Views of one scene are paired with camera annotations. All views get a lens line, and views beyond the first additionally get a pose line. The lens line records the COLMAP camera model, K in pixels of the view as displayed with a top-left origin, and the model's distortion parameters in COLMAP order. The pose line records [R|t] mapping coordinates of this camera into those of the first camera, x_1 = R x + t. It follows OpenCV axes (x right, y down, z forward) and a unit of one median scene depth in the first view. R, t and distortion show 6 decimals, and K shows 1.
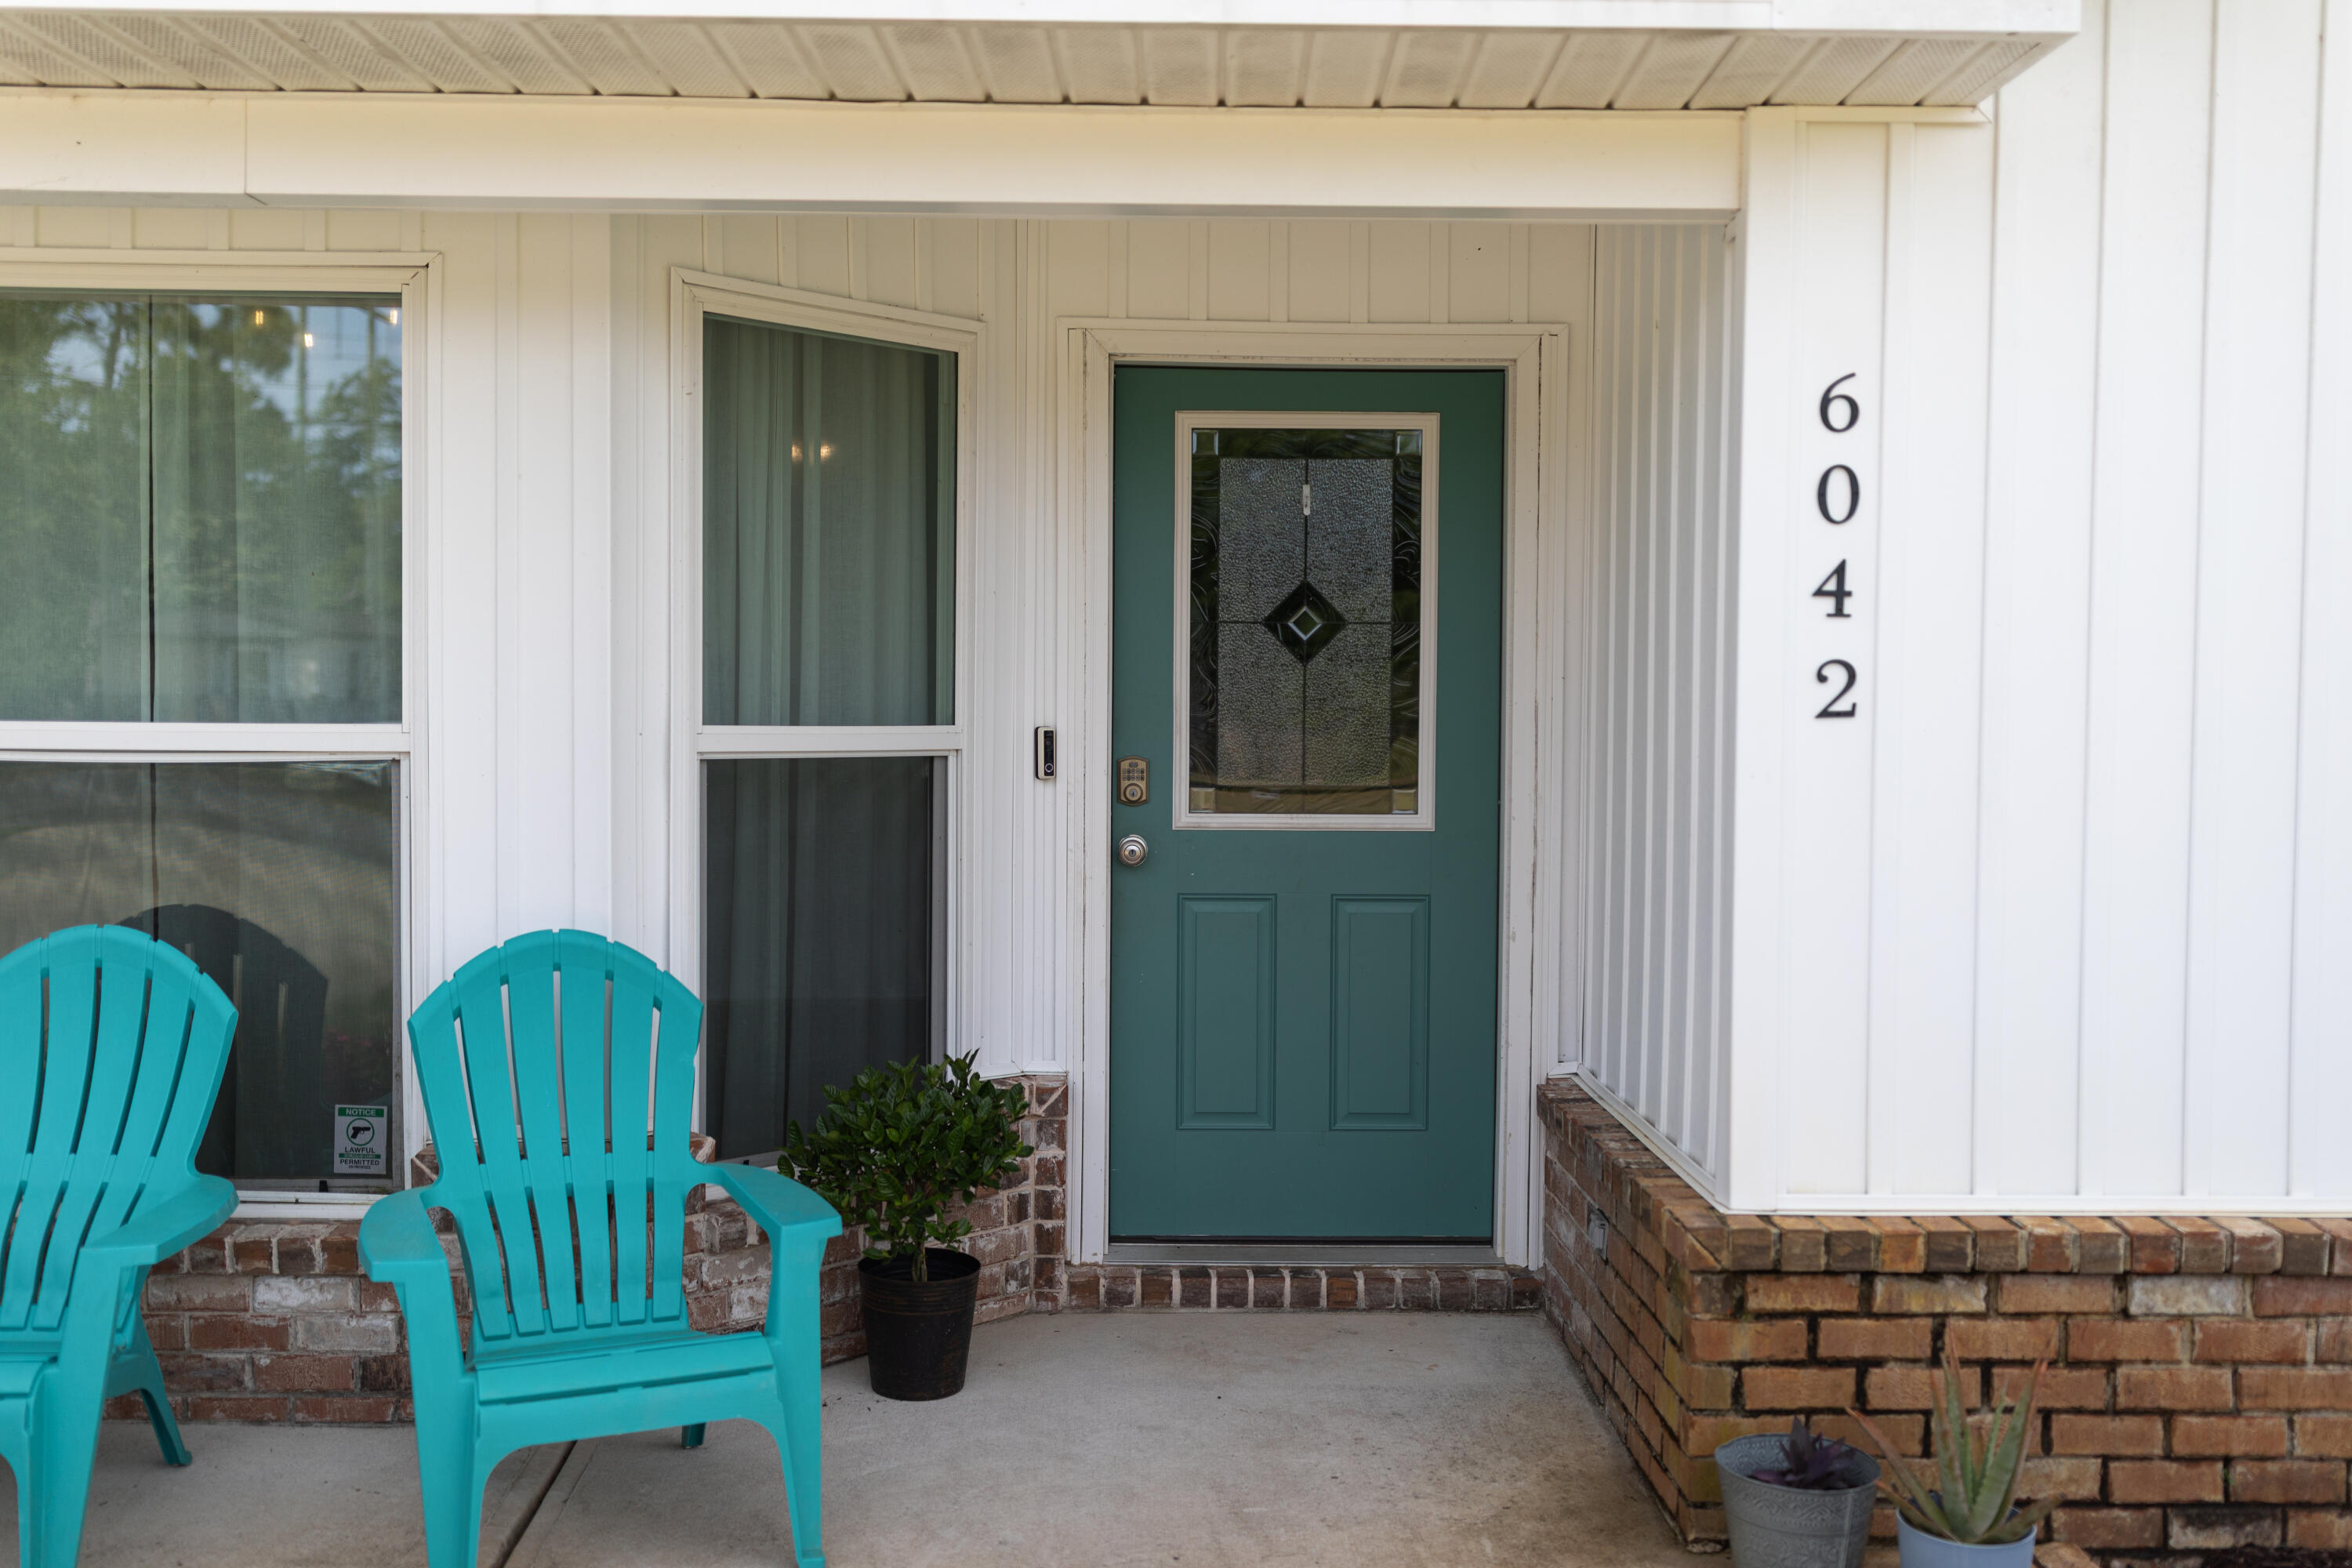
lens RADIAL K [[2270.8, 0, 1182.1], [0, 2270.8, 783.0], [0, 0, 1]] dist [0.033434, 0.000000]
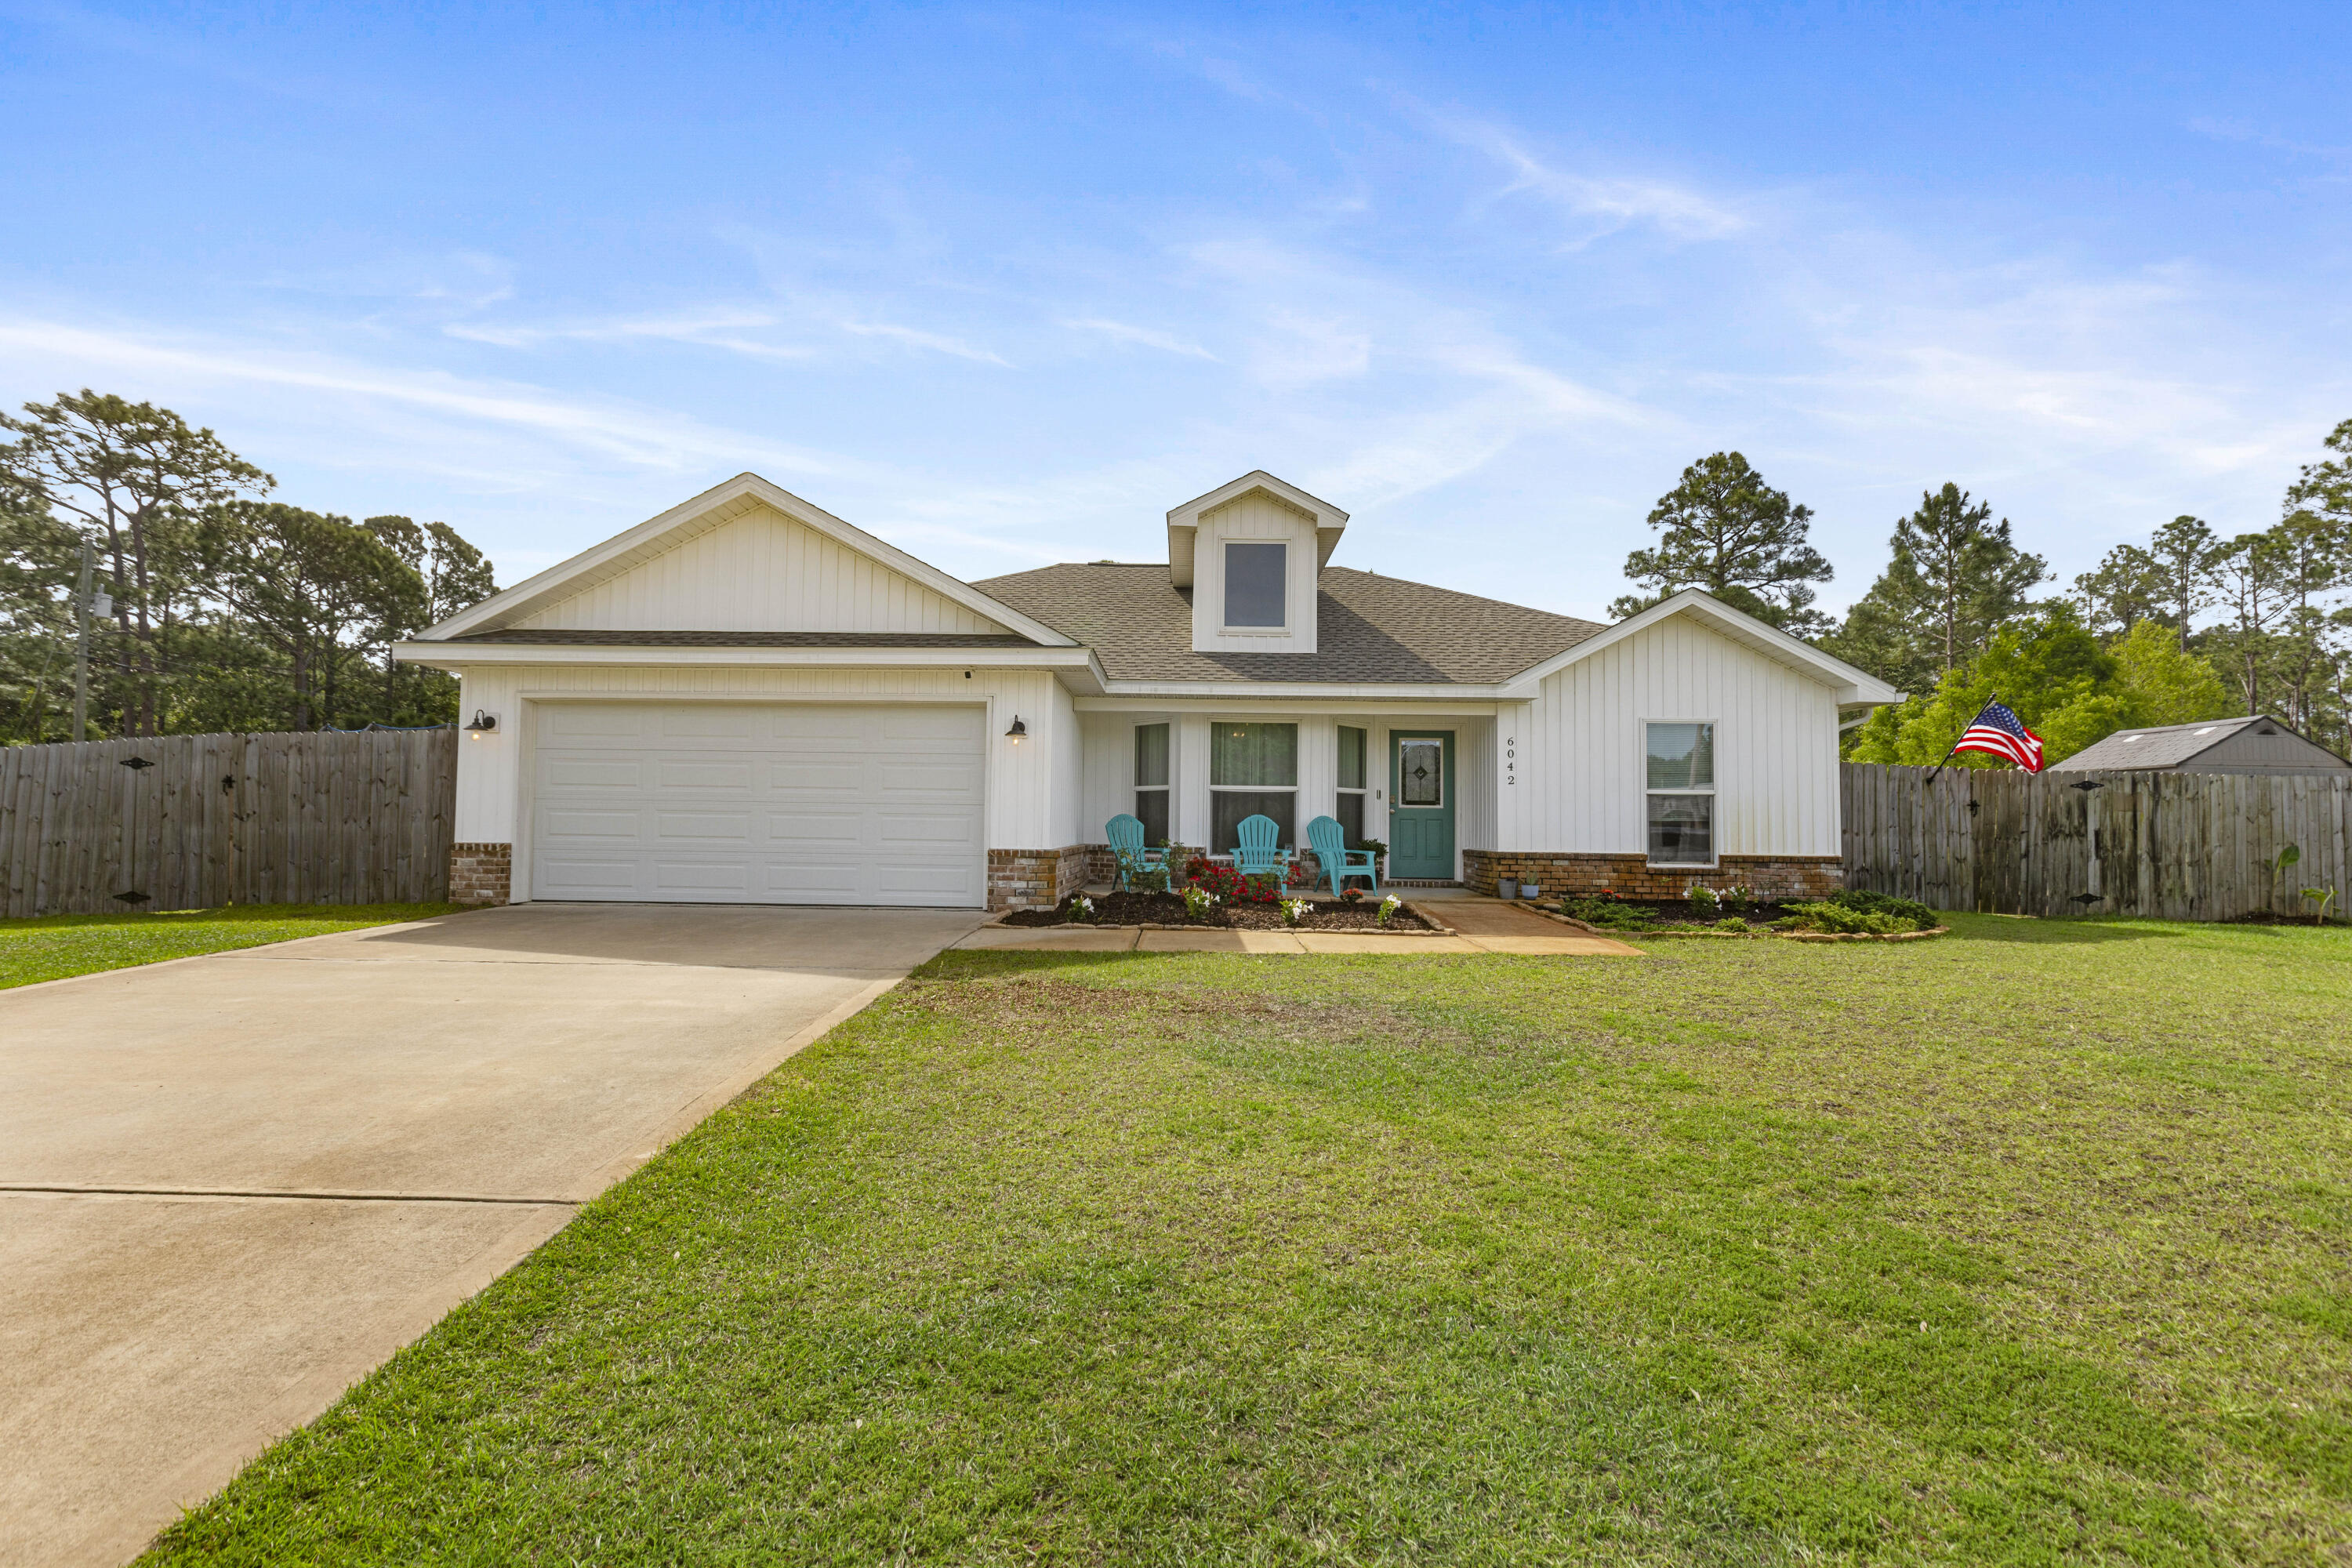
lens RADIAL K [[1045.9, 0, 1166.5], [0, 1045.9, 782.0], [0, 0, 1]] dist [0.001643, -0.001316]
pose [[0.999241, 0.005050, -0.038616, -0.559436], [-0.008579, 0.995744, -0.091762, 0.228534], [0.037988, 0.092024, 0.995032, -1.935737]]
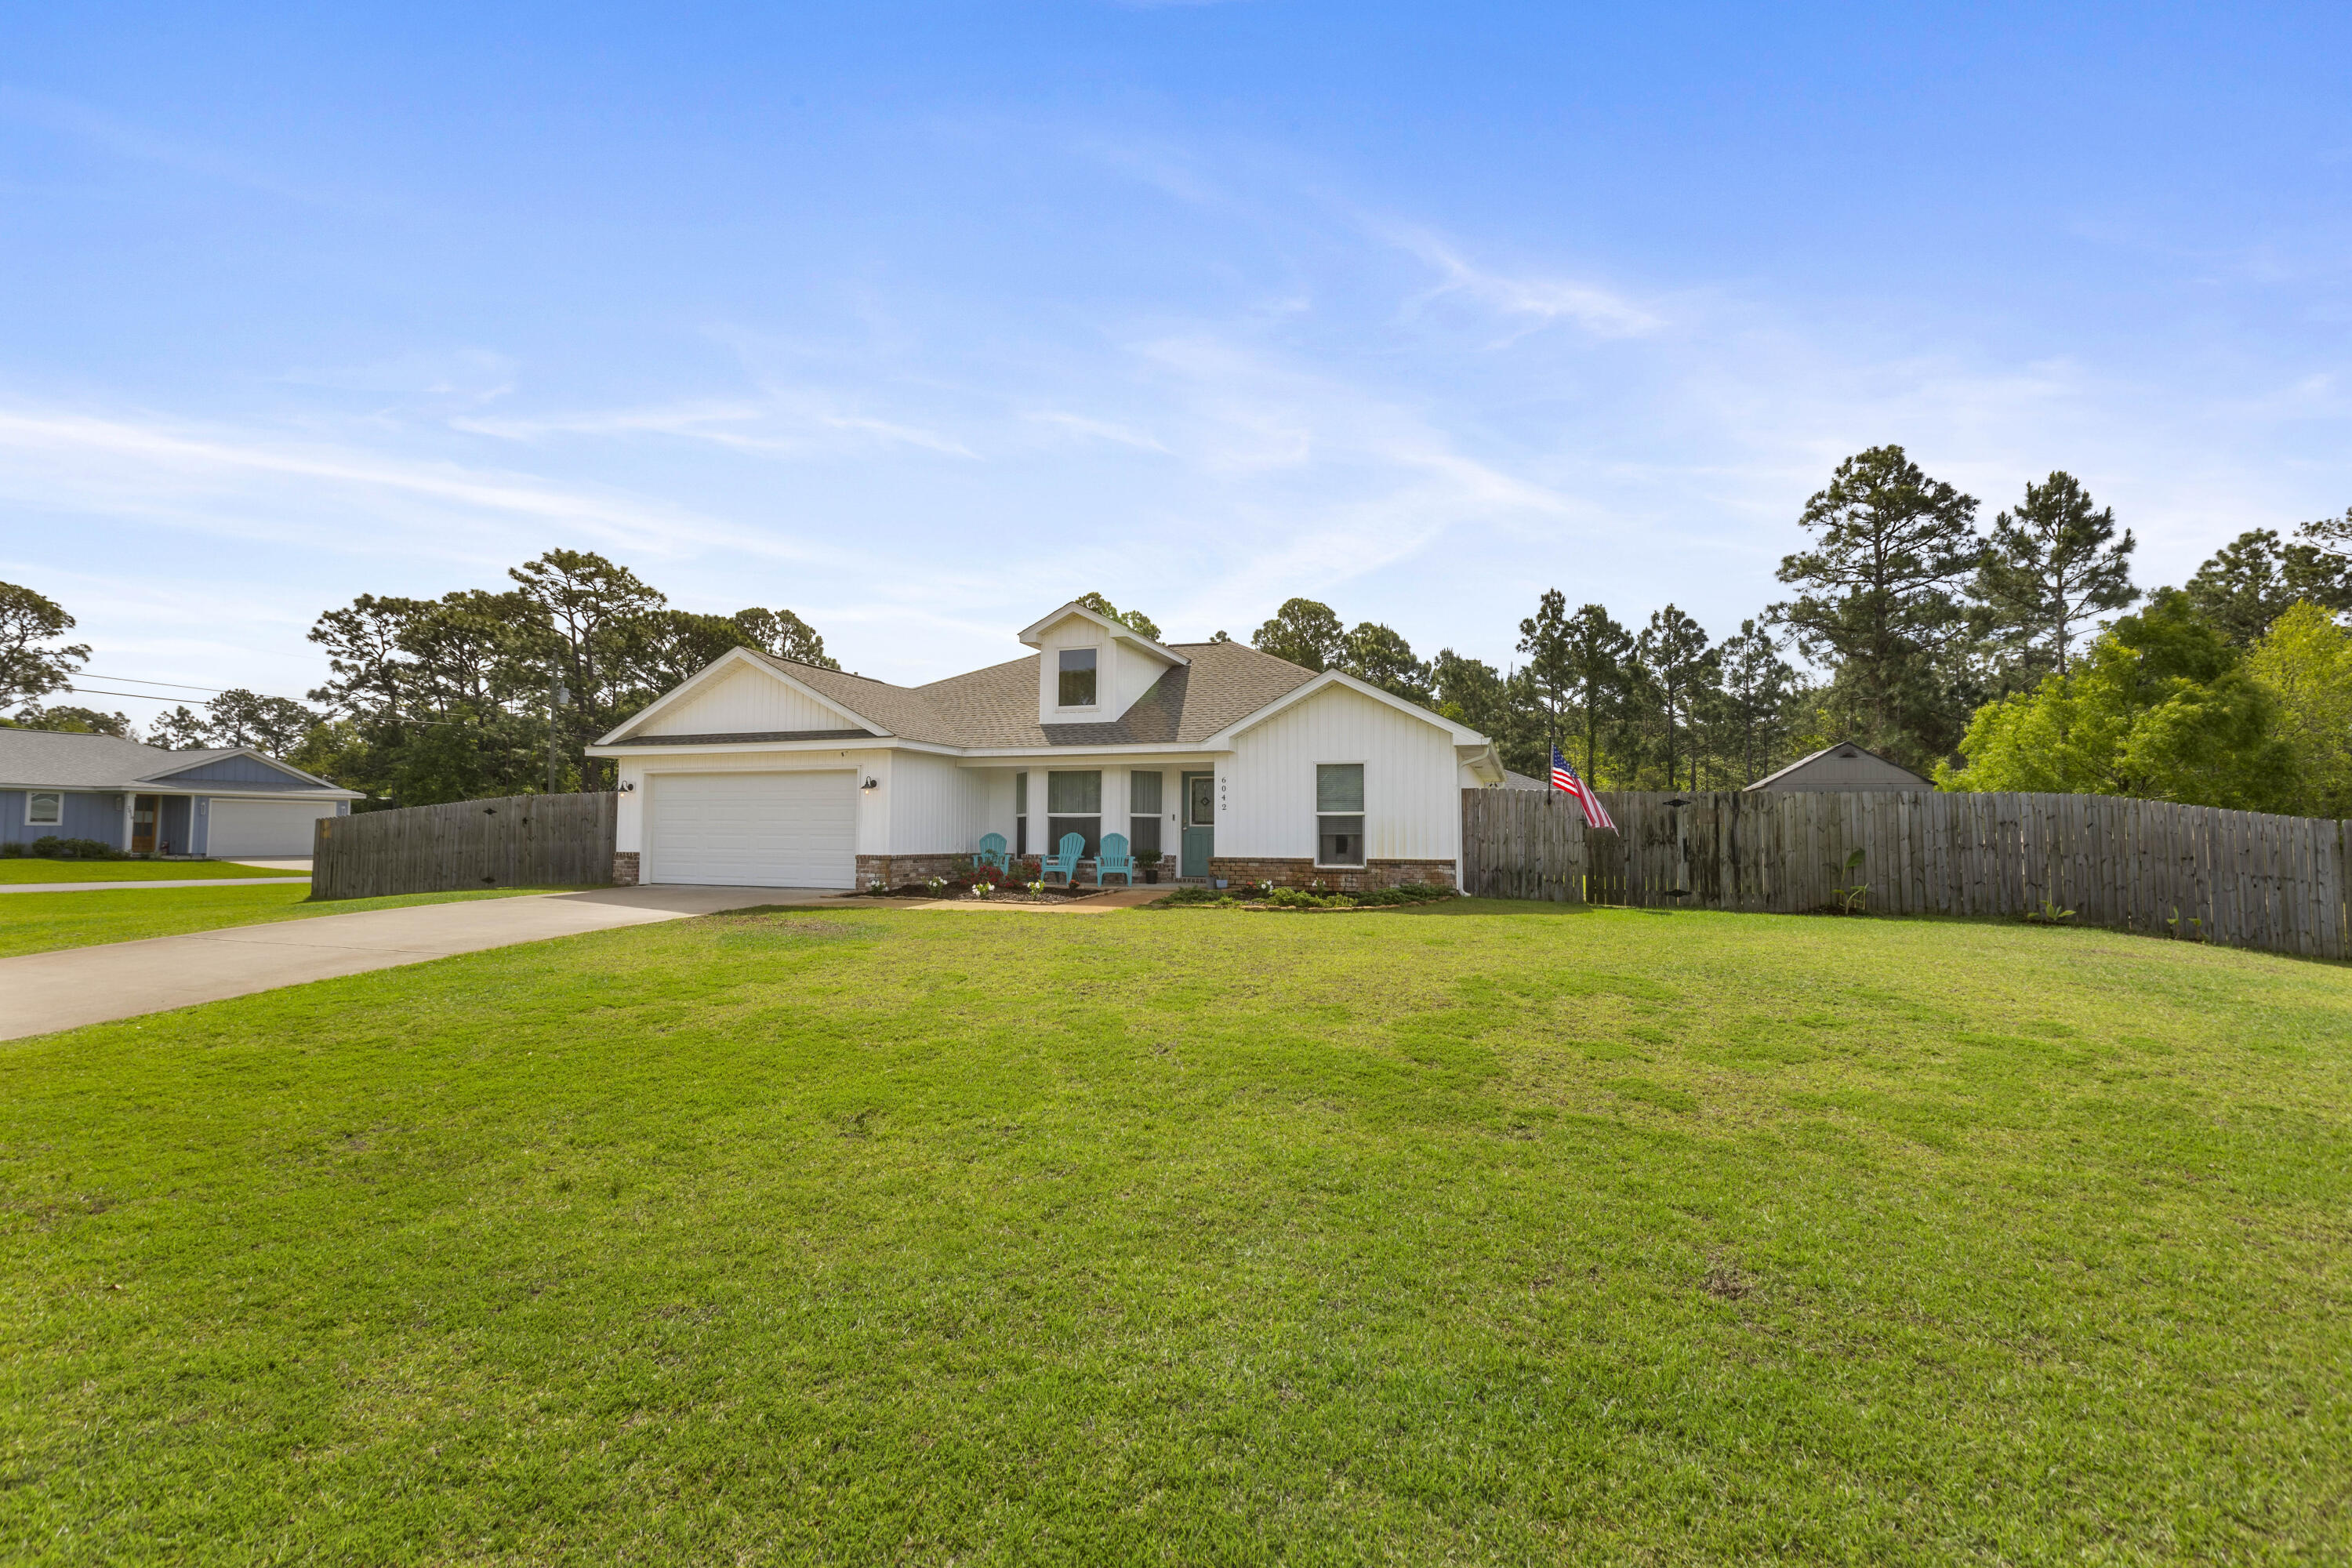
lens RADIAL K [[1045.9, 0, 1169.8], [0, 1045.9, 796.9], [0, 0, 1]] dist [0.001643, -0.001316]
pose [[0.937142, -0.014417, -0.348649, 1.412903], [-0.017034, 0.996065, -0.086975, 0.273231], [0.348531, 0.087447, 0.933209, -2.928529]]
